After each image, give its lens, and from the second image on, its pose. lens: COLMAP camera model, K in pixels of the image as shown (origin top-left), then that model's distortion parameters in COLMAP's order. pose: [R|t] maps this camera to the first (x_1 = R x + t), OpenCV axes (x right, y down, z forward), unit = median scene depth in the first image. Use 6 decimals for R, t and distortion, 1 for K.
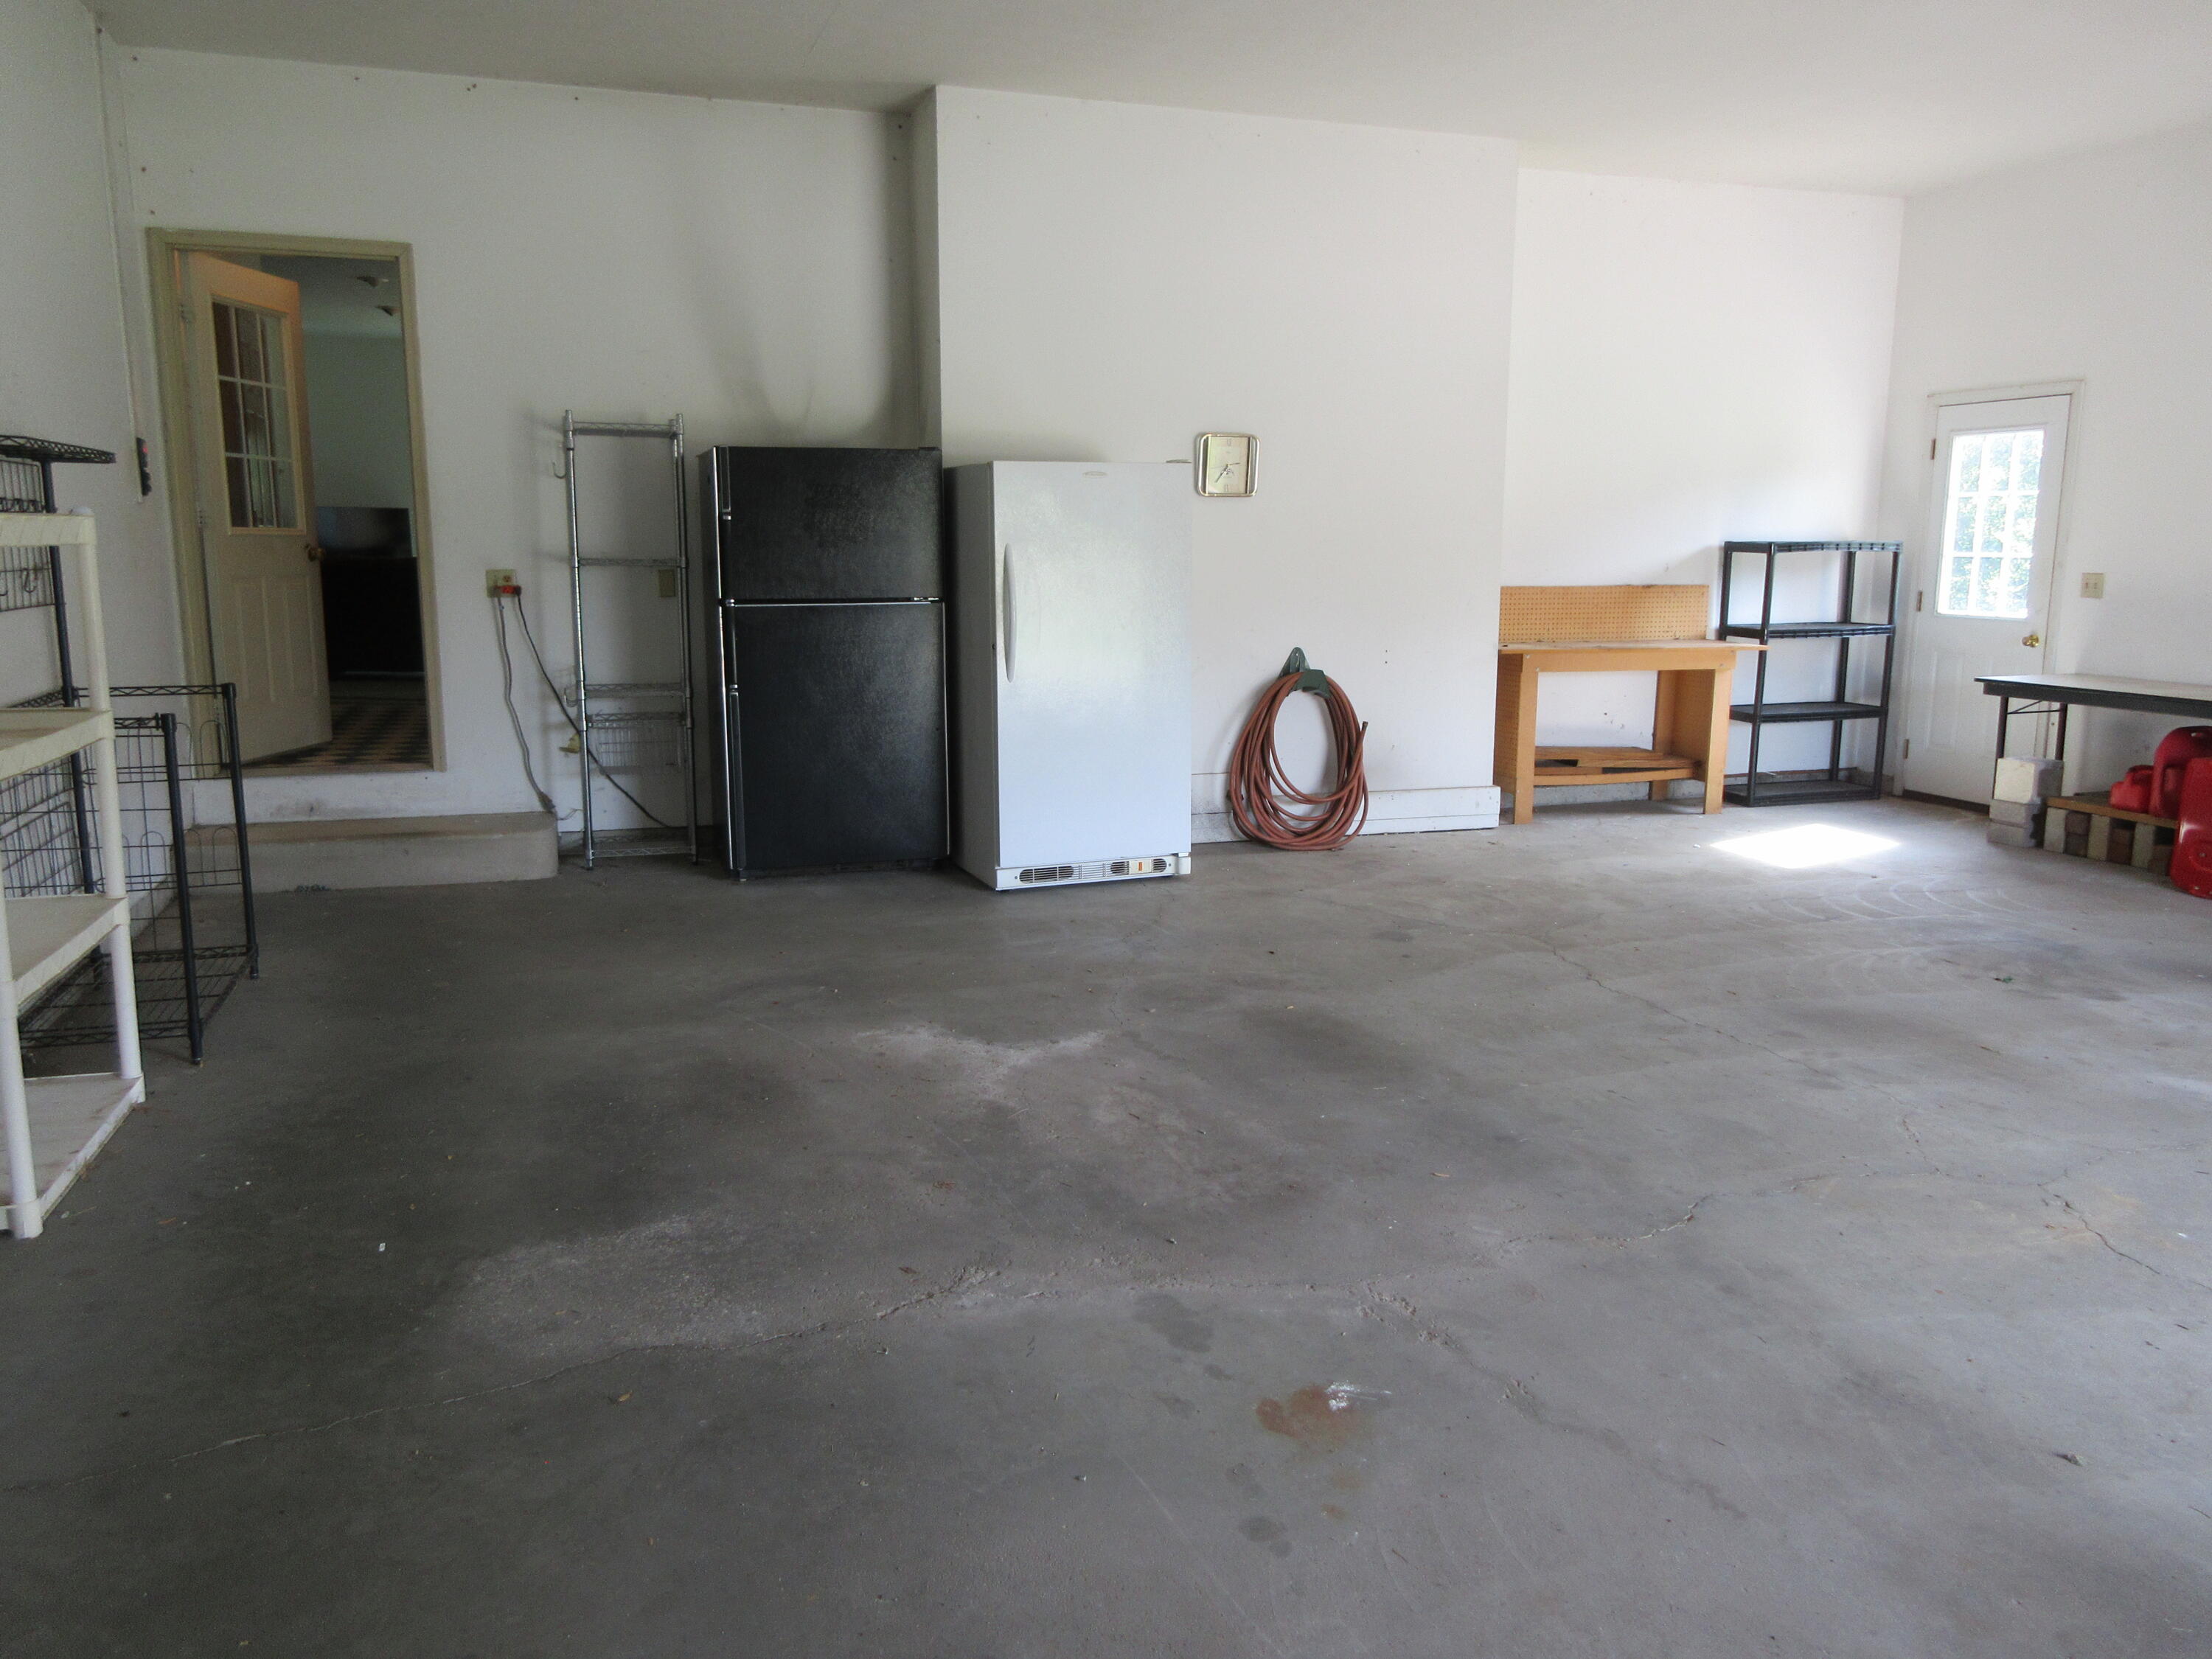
lens RADIAL K [[1658.8, 0, 1109.8], [0, 1658.8, 832.6], [0, 0, 1]] dist [0.013400, 0.000626]
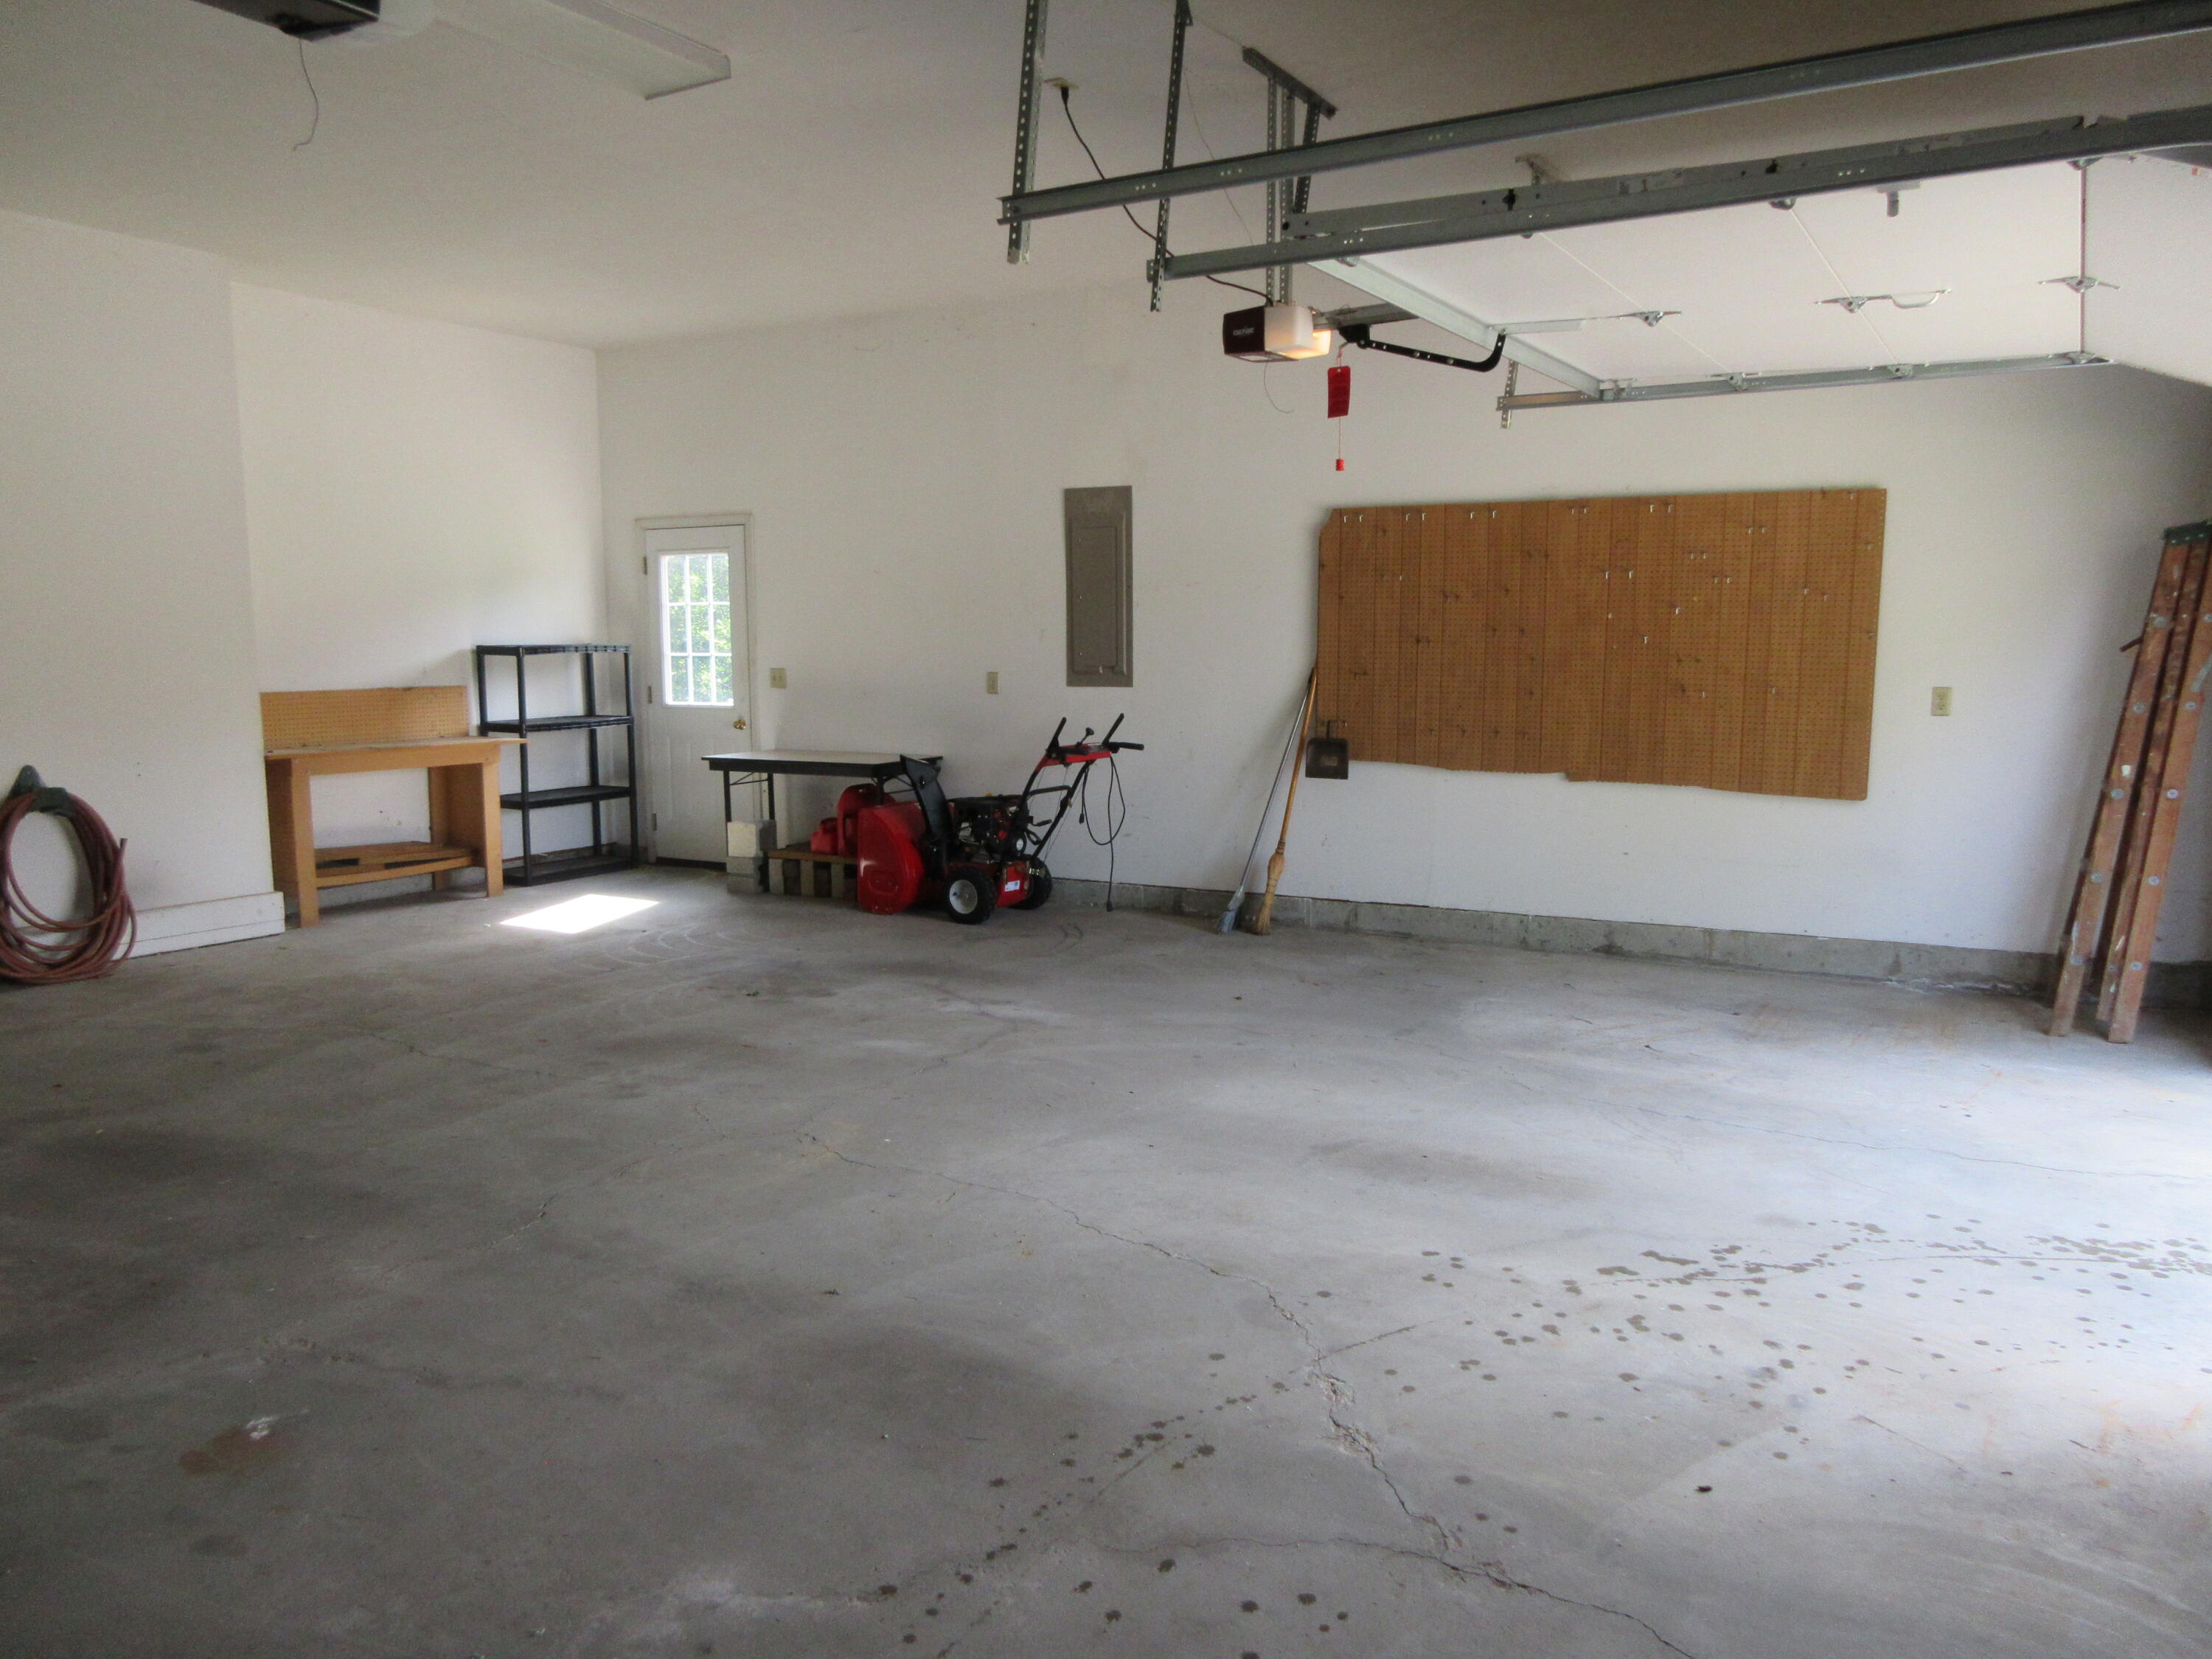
lens RADIAL K [[1658.8, 0, 1114.3], [0, 1658.8, 822.3], [0, 0, 1]] dist [0.013400, 0.000626]
pose [[0.748118, -0.082483, 0.658420, -0.070769], [0.124678, 0.992045, -0.017386, 0.016537], [-0.651748, 0.095097, 0.752450, -0.127833]]
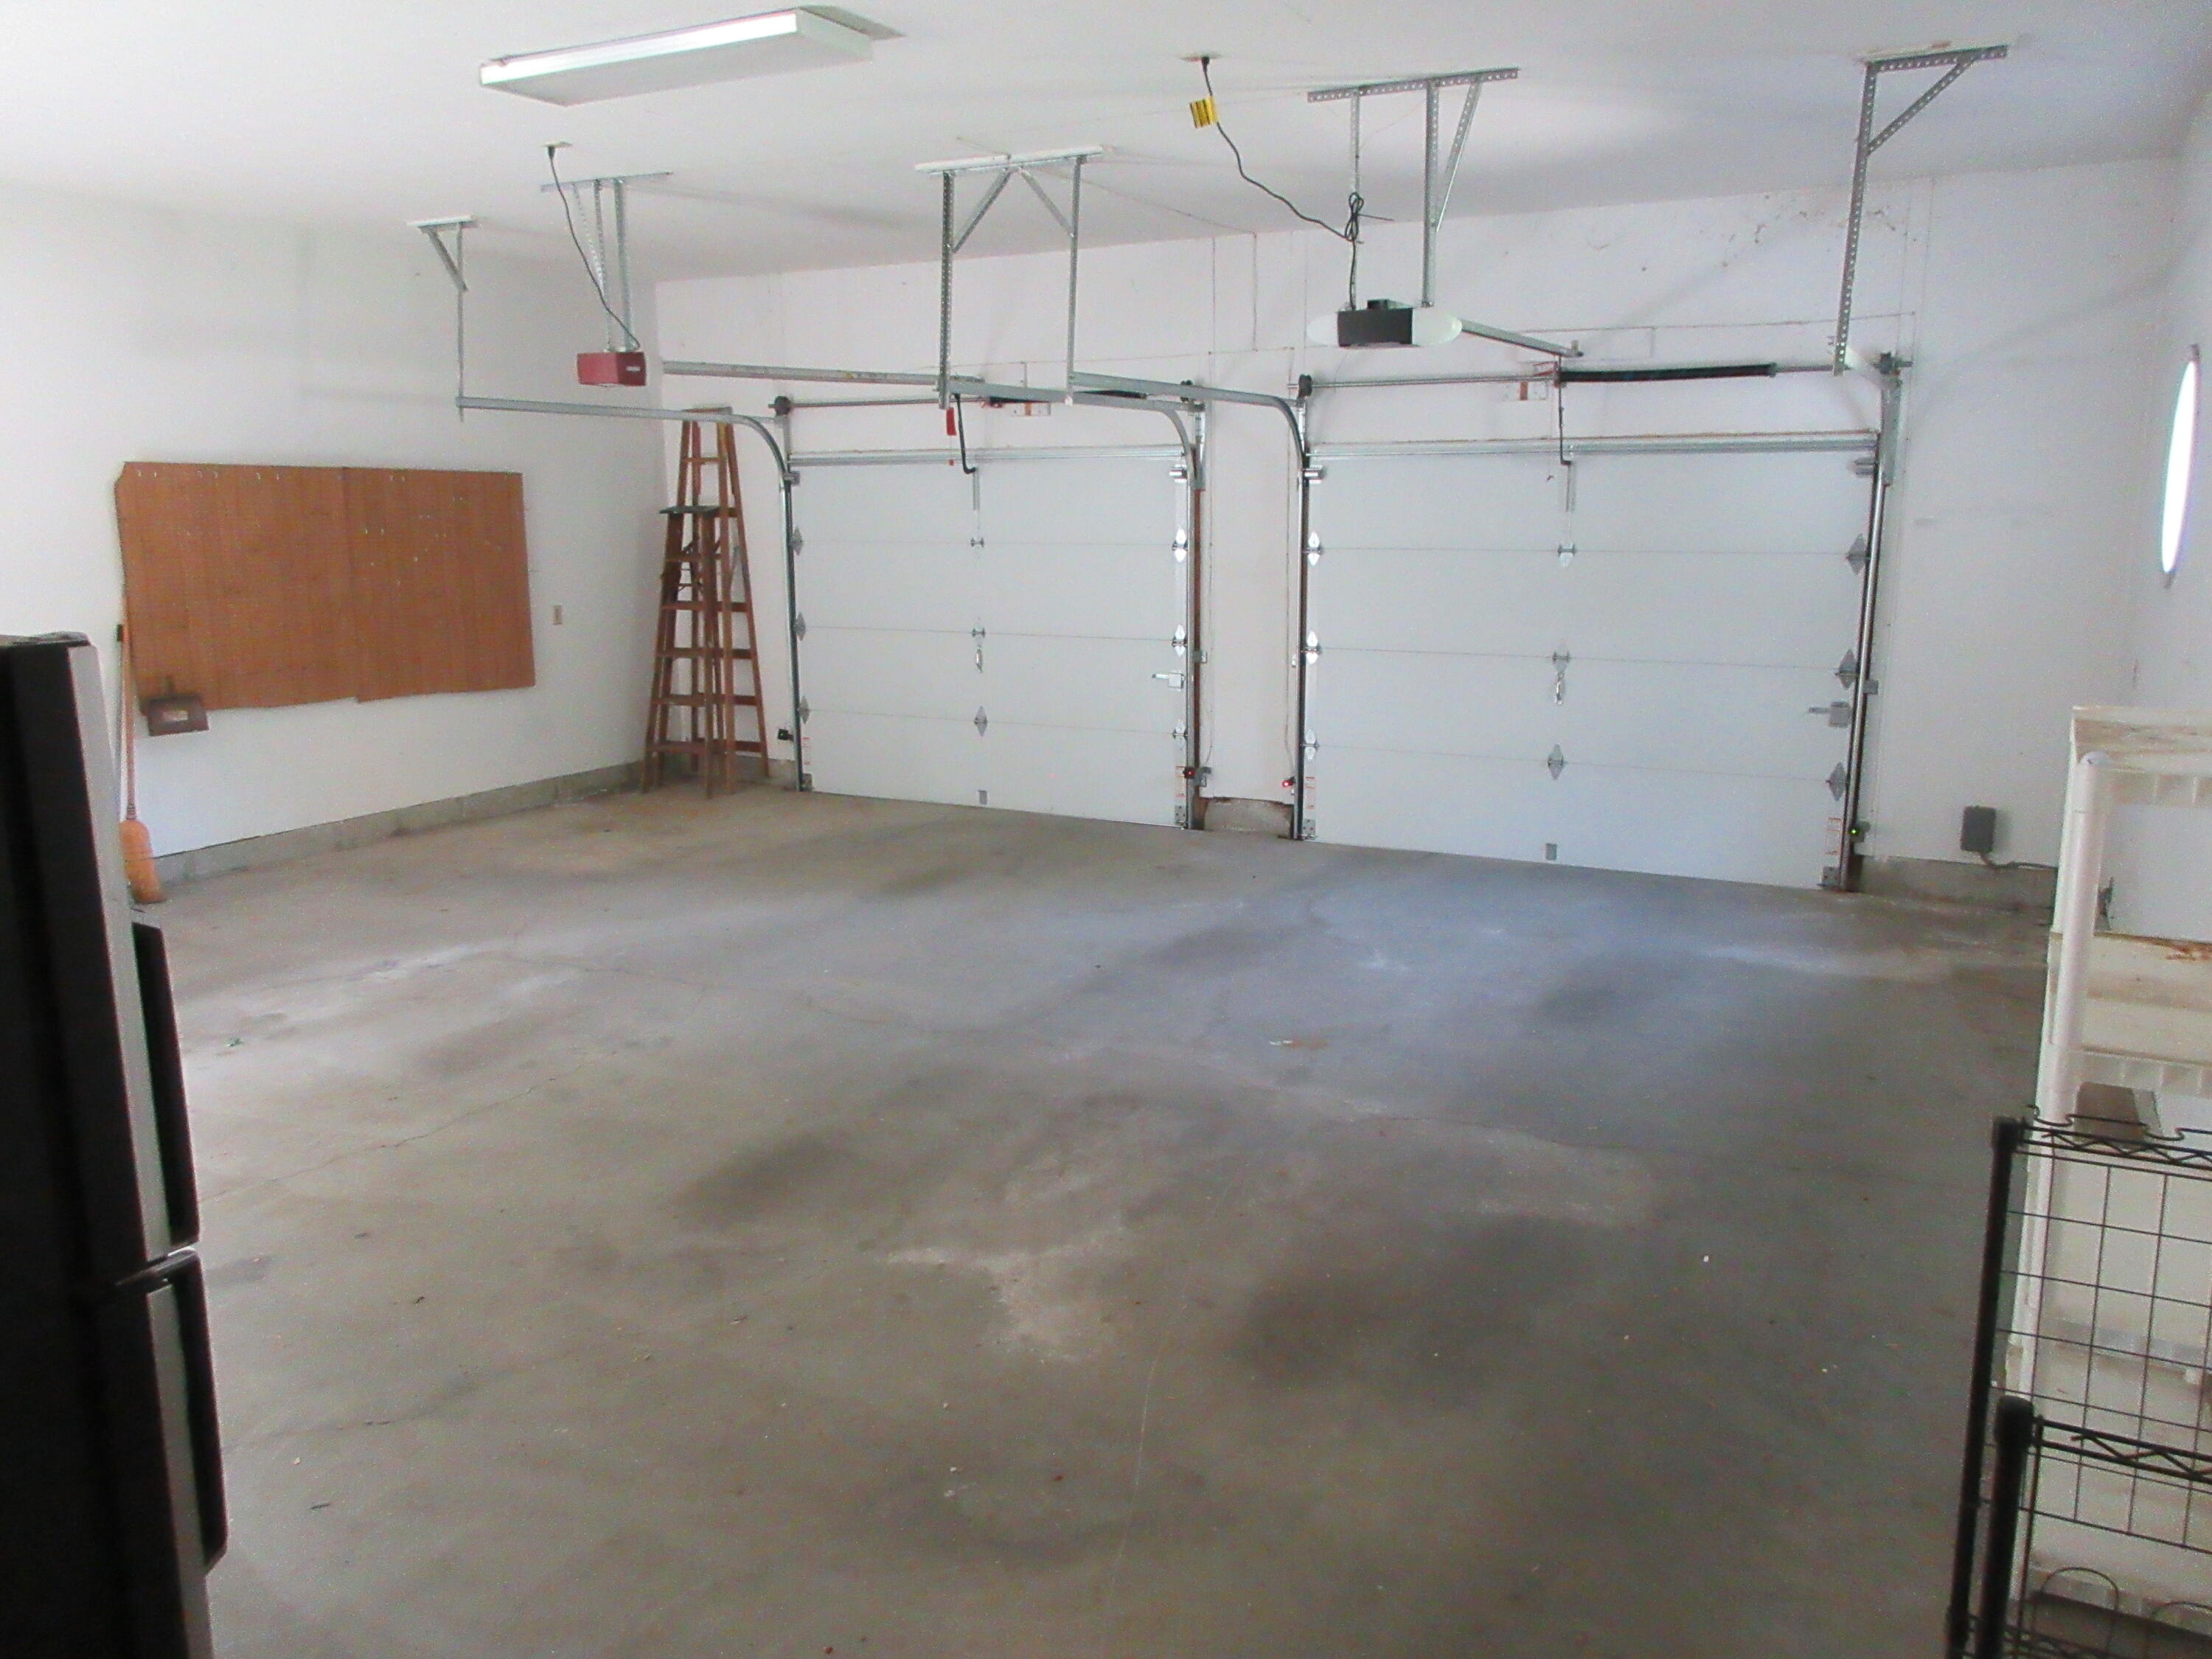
lens RADIAL K [[1658.8, 0, 1104.6], [0, 1658.8, 831.2], [0, 0, 1]] dist [0.013400, 0.000626]
pose [[-0.694035, -0.145068, 0.705174, -0.611093], [0.124843, 0.940399, 0.316330, -0.320560], [-0.709034, 0.307580, -0.634559, 1.285582]]
